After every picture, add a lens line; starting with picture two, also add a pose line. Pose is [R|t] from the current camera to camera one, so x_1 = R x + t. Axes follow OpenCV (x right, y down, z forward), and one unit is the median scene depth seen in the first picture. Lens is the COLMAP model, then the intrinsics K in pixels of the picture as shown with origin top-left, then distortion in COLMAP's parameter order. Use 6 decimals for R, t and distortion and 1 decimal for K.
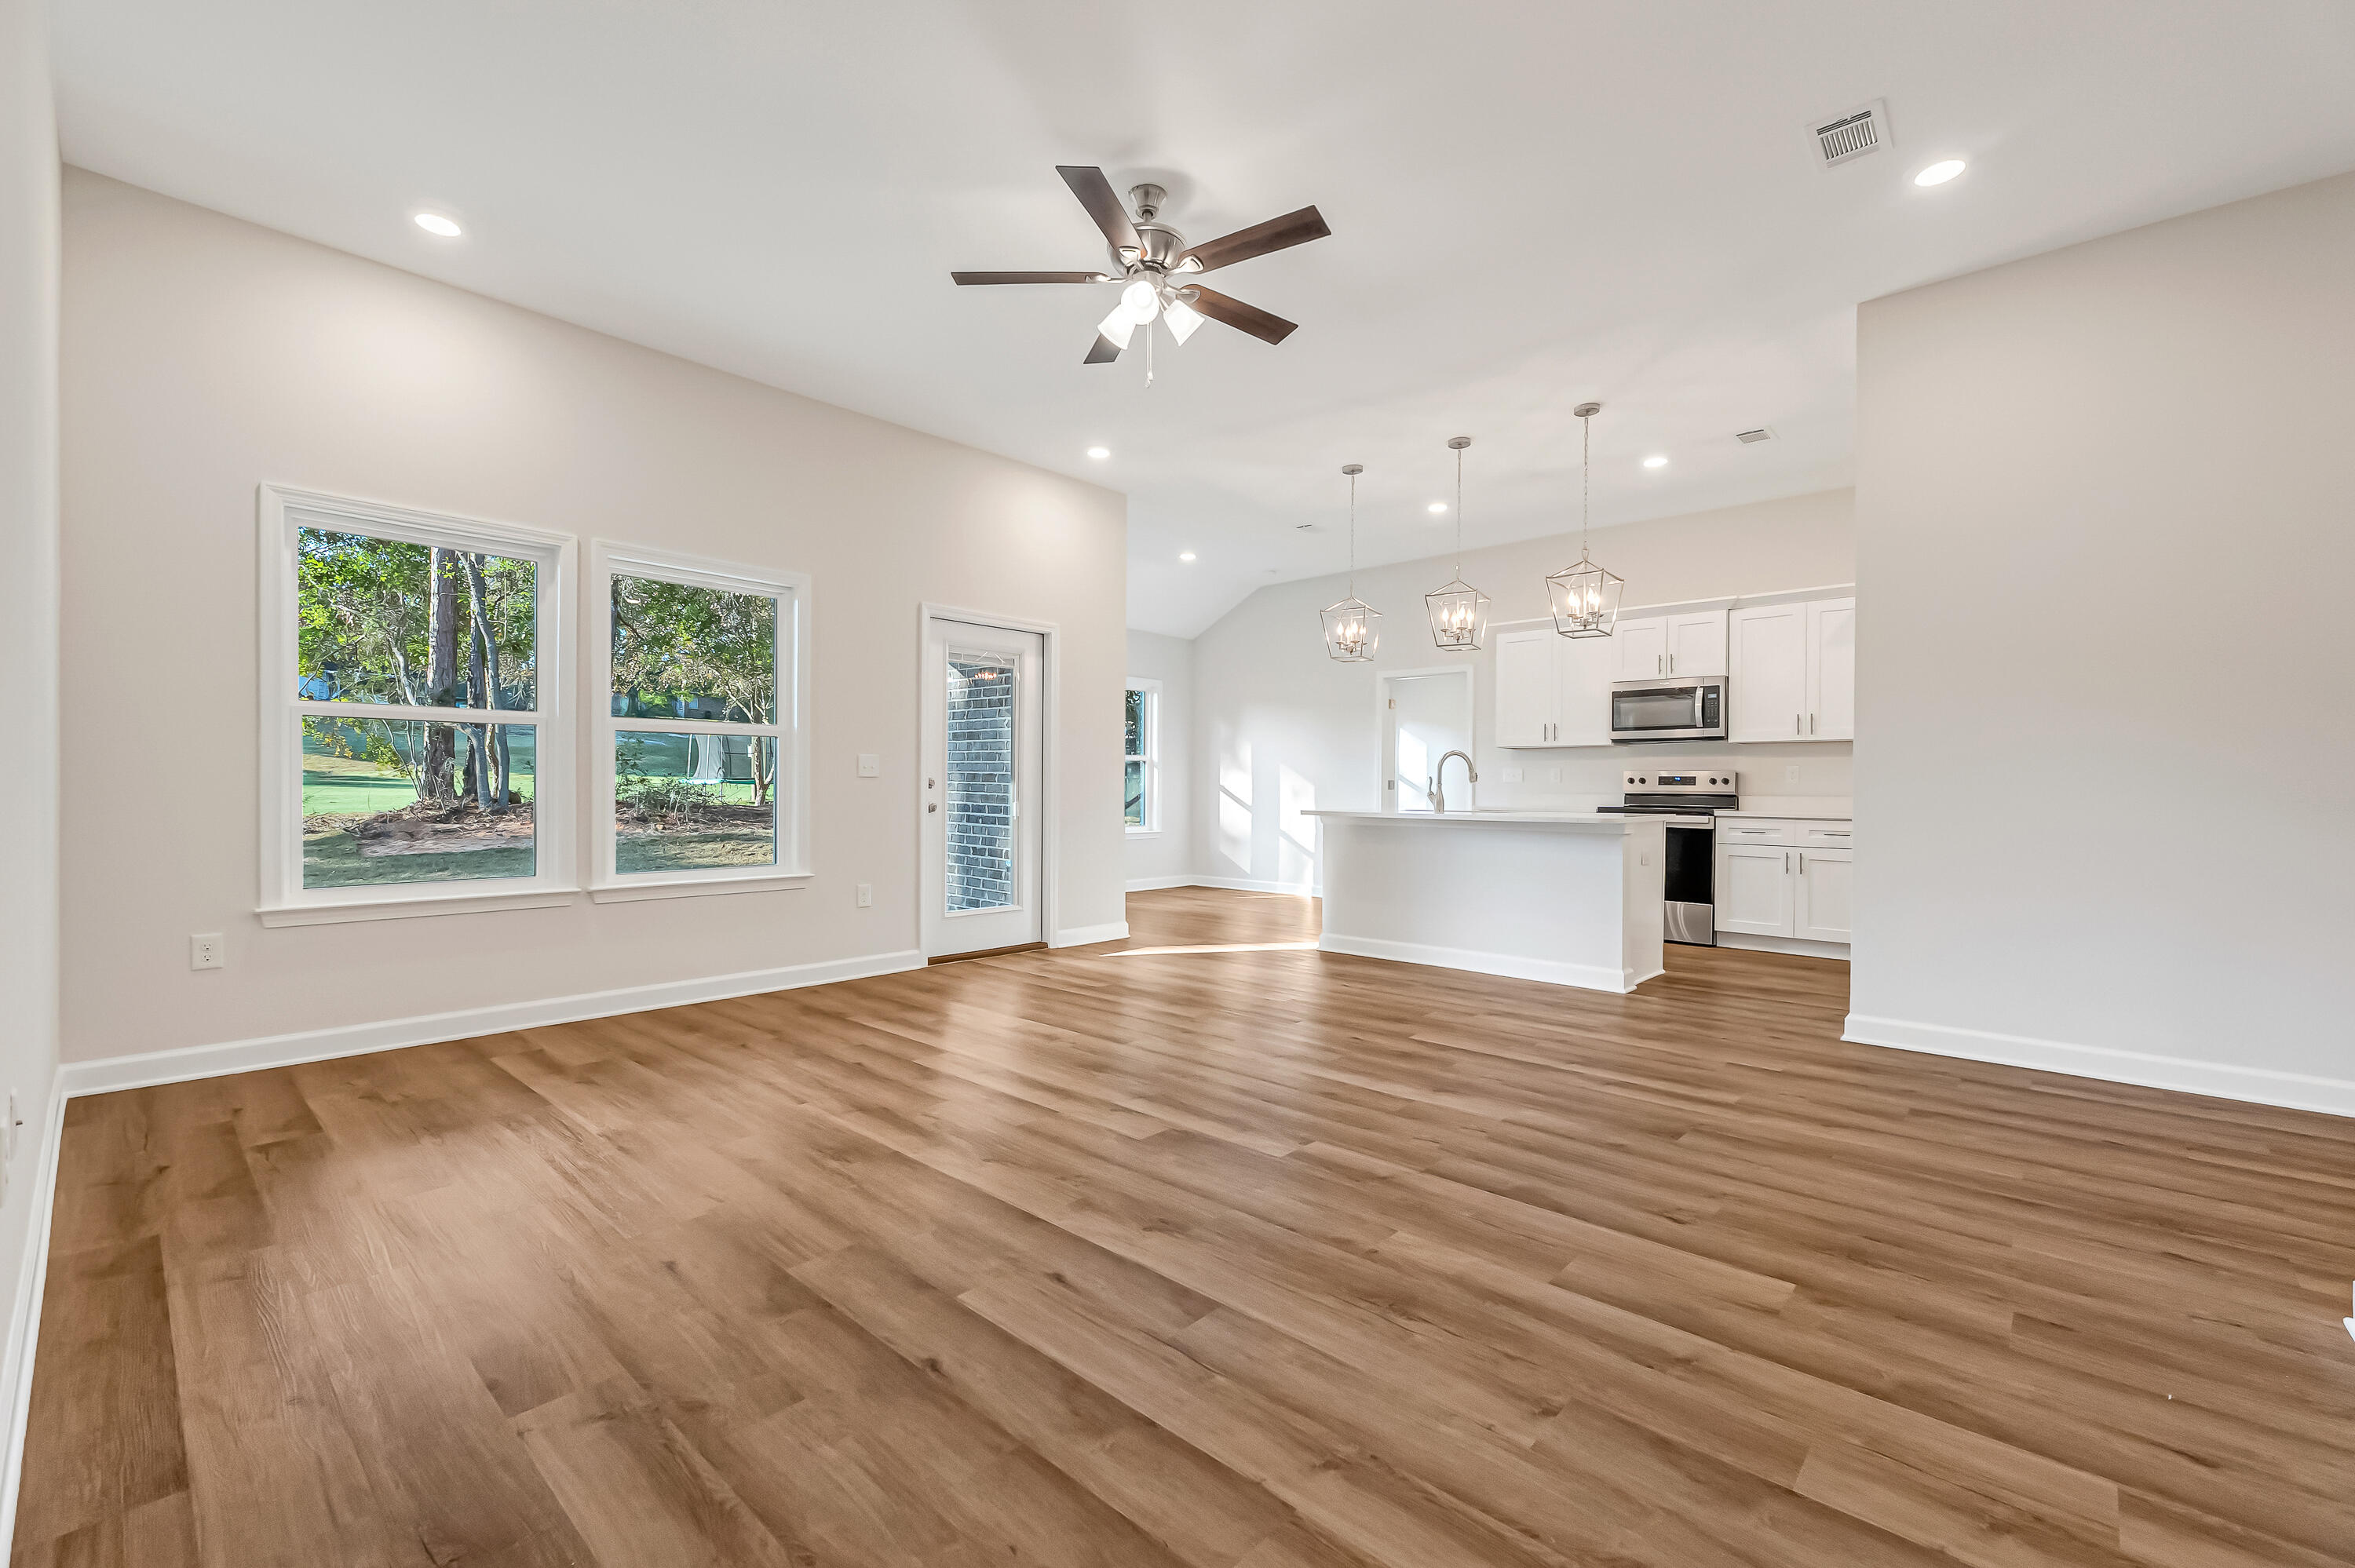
lens RADIAL K [[990.2, 0, 1191.8], [0, 990.2, 790.1], [0, 0, 1]] dist [0.009108, -0.001505]
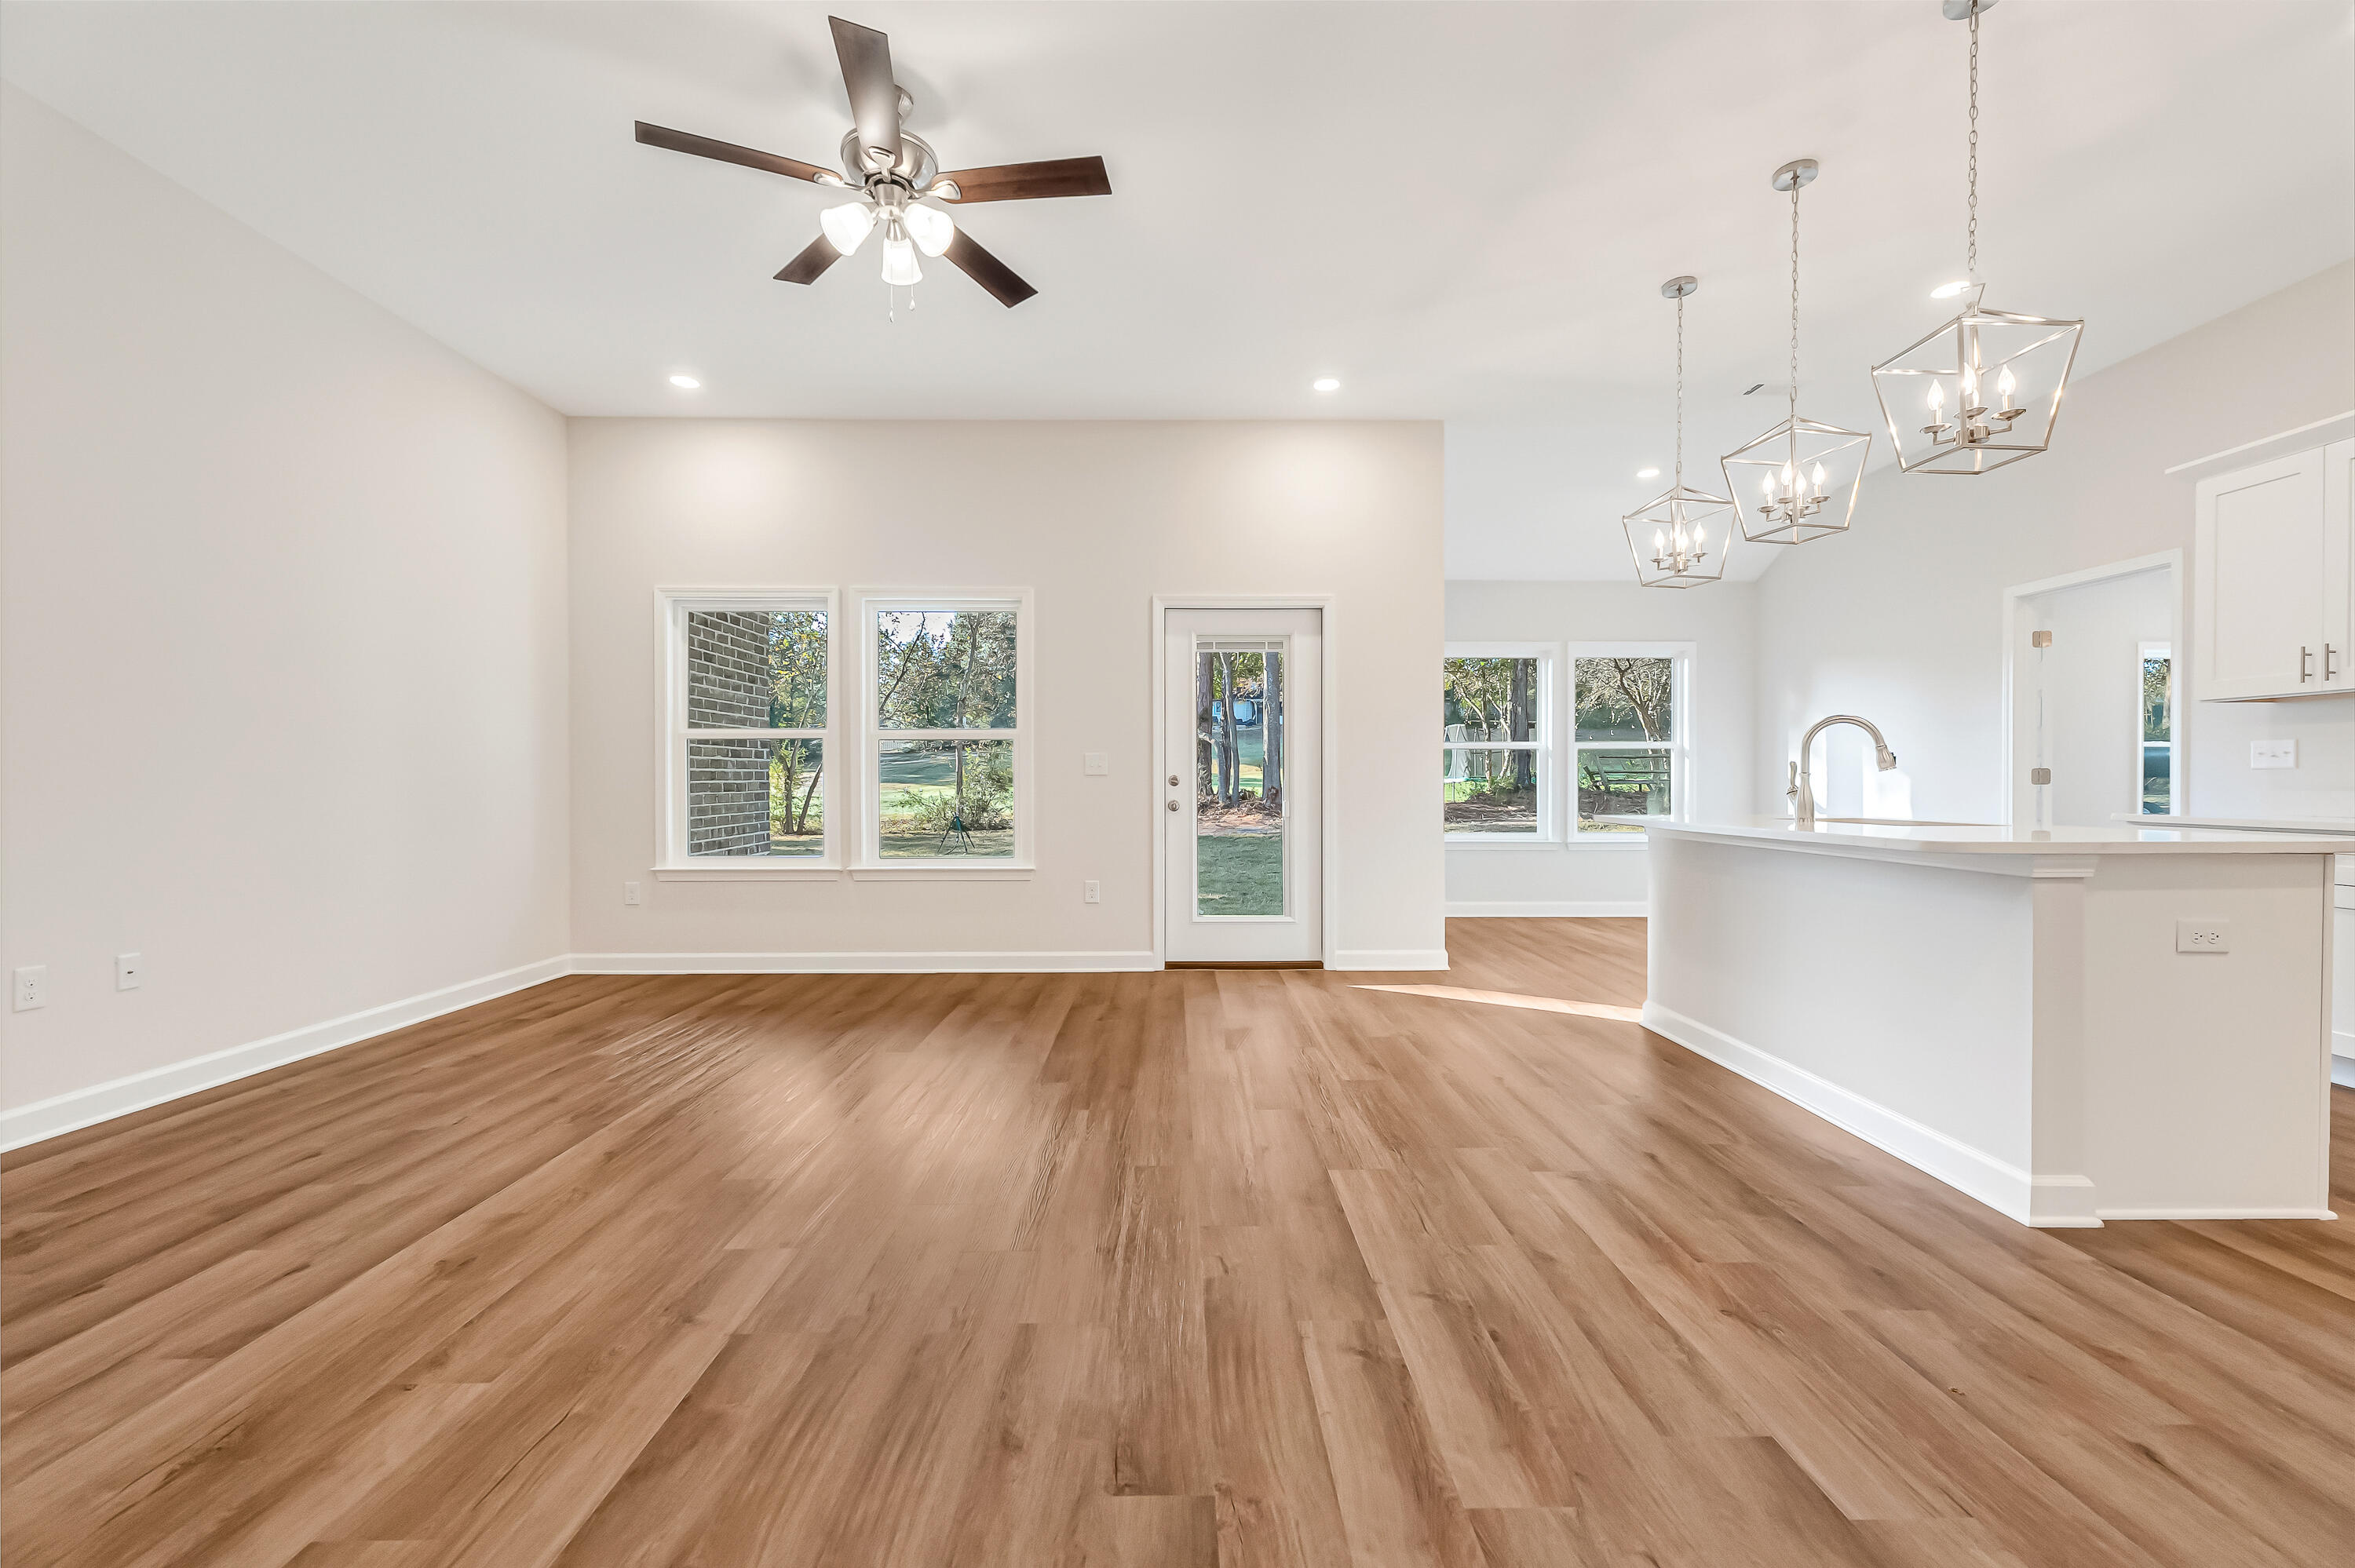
lens RADIAL K [[990.2, 0, 1187.4], [0, 990.2, 776.0], [0, 0, 1]] dist [0.009108, -0.001505]
pose [[0.683030, -0.012570, -0.730282, 0.427983], [0.002961, 0.999891, -0.014442, 0.002686], [0.730384, 0.007702, 0.682993, 0.336250]]
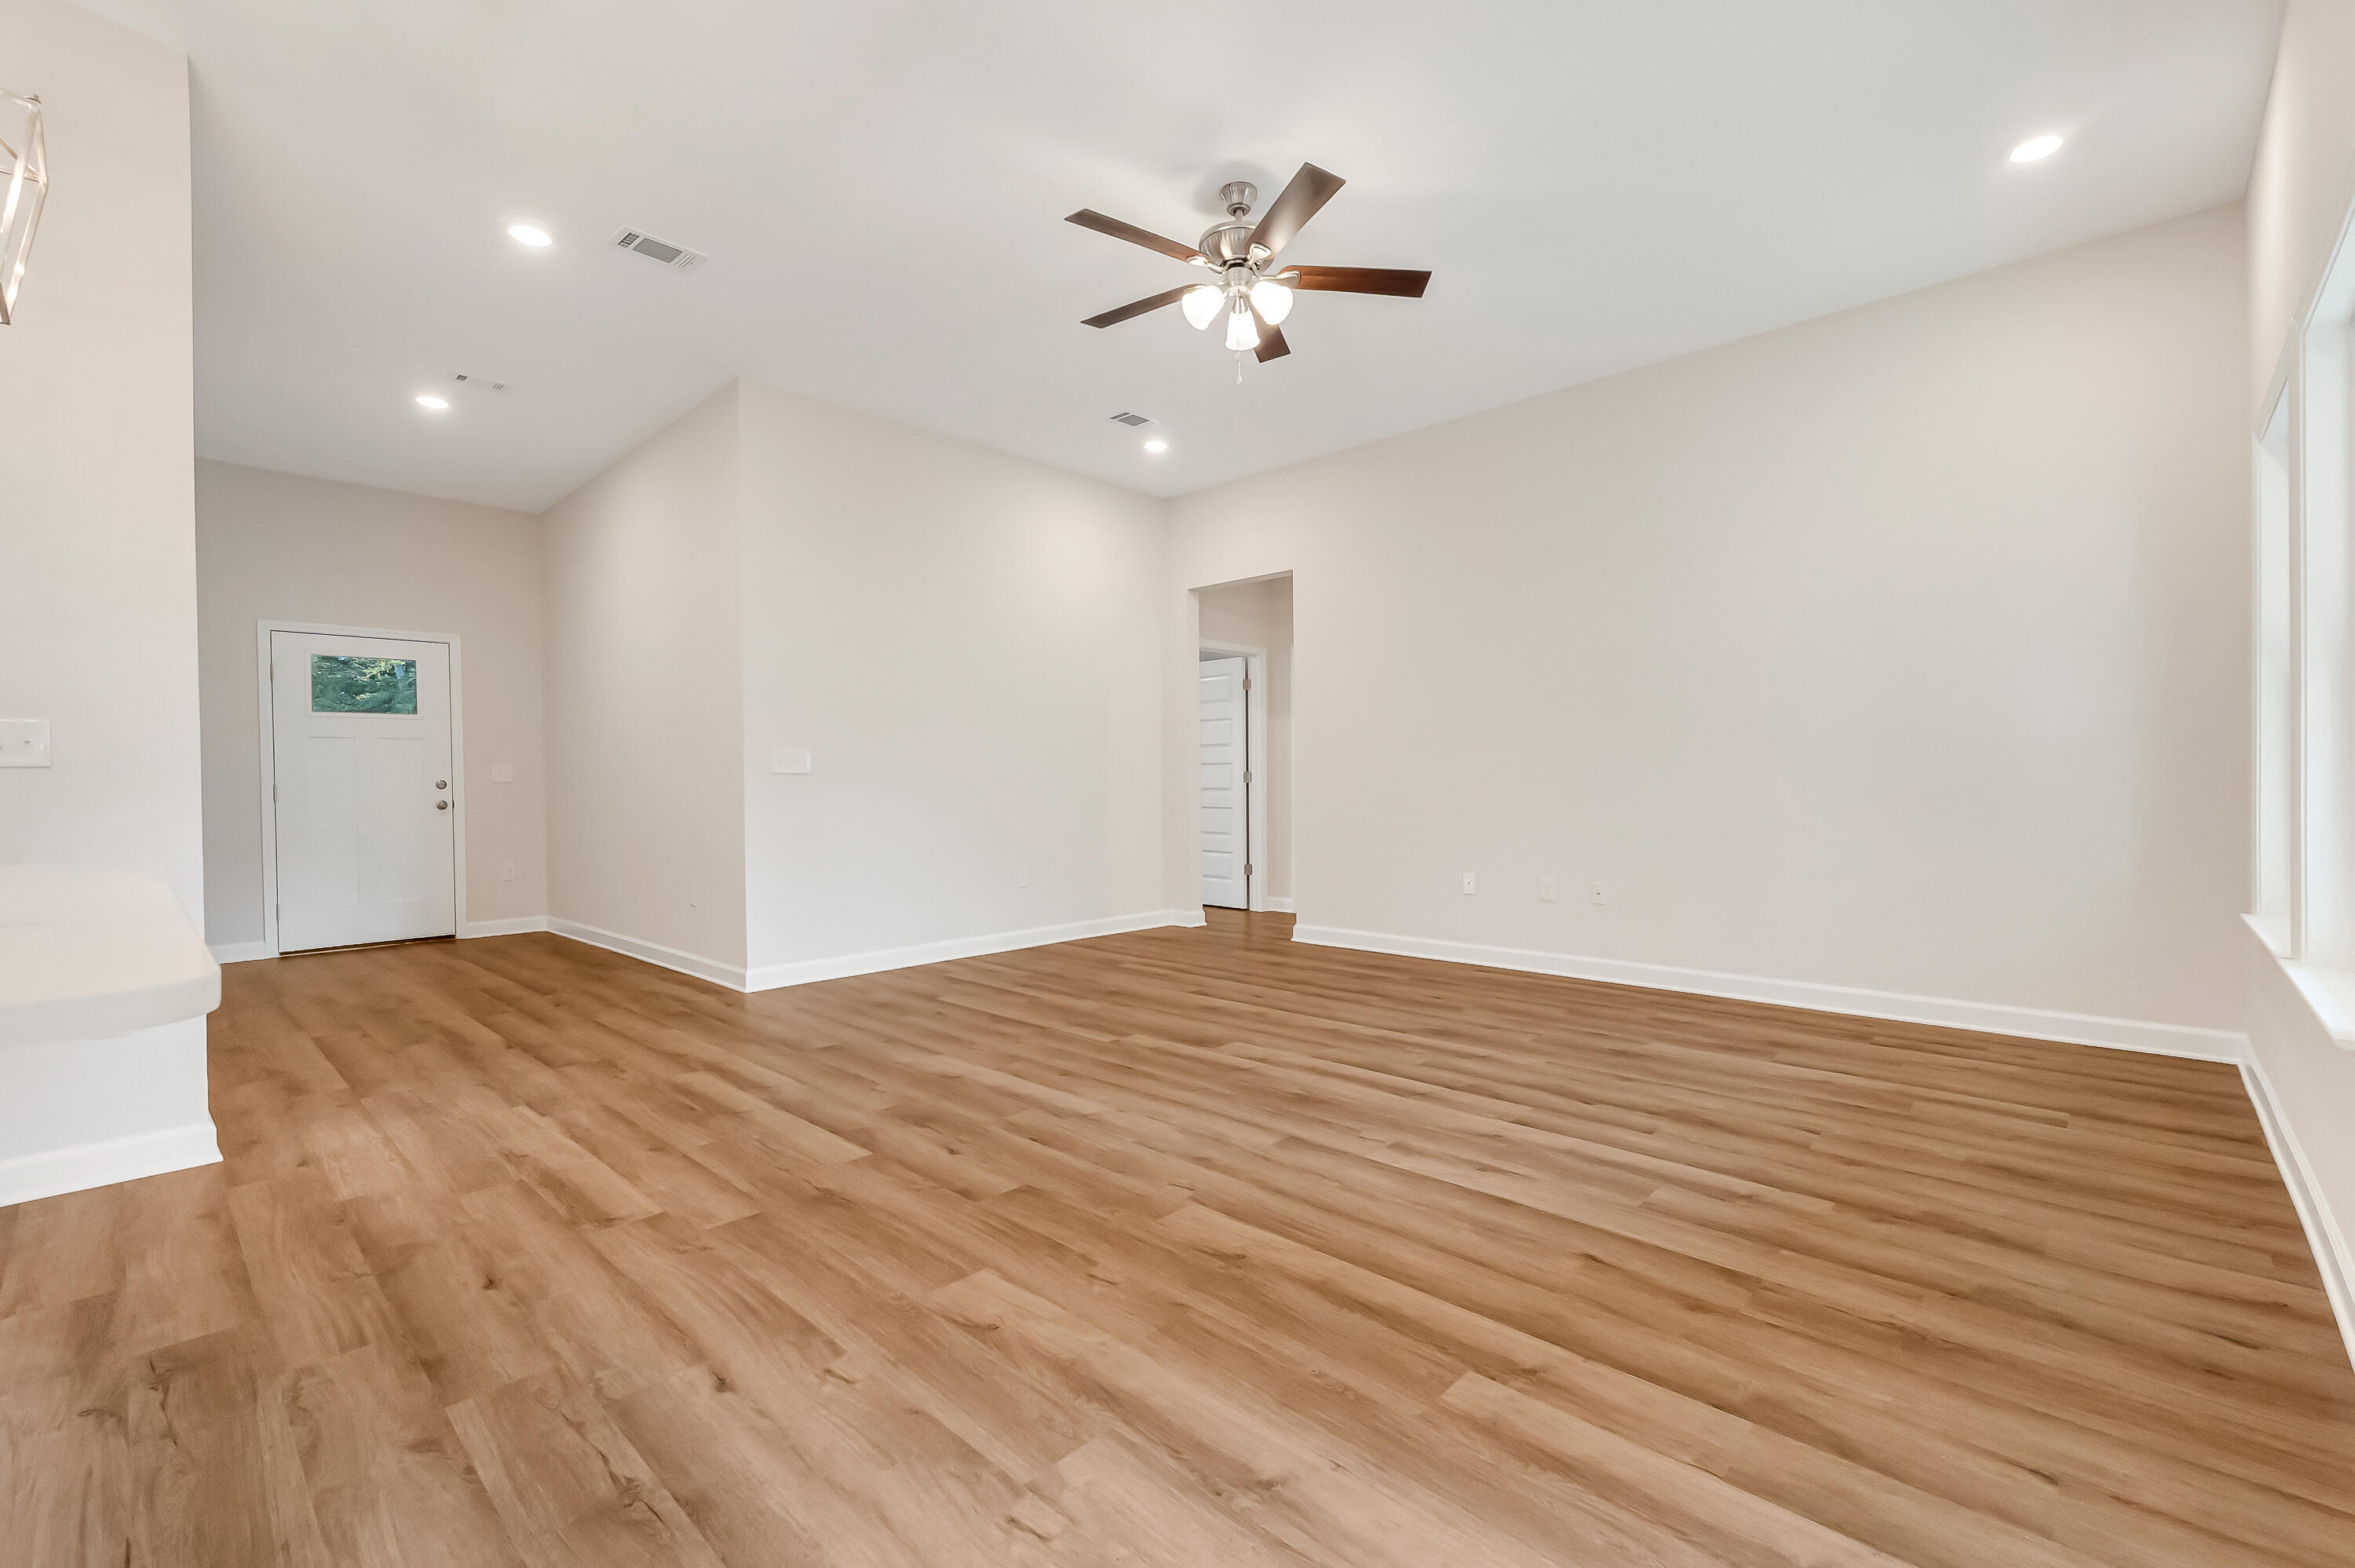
lens RADIAL K [[990.2, 0, 1182.3], [0, 990.2, 790.7], [0, 0, 1]] dist [0.009108, -0.001505]
pose [[-0.999744, 0.001325, 0.022579, -0.004371], [0.001607, 0.999921, 0.012497, -0.002359], [-0.022561, 0.012531, -0.999667, 1.133848]]
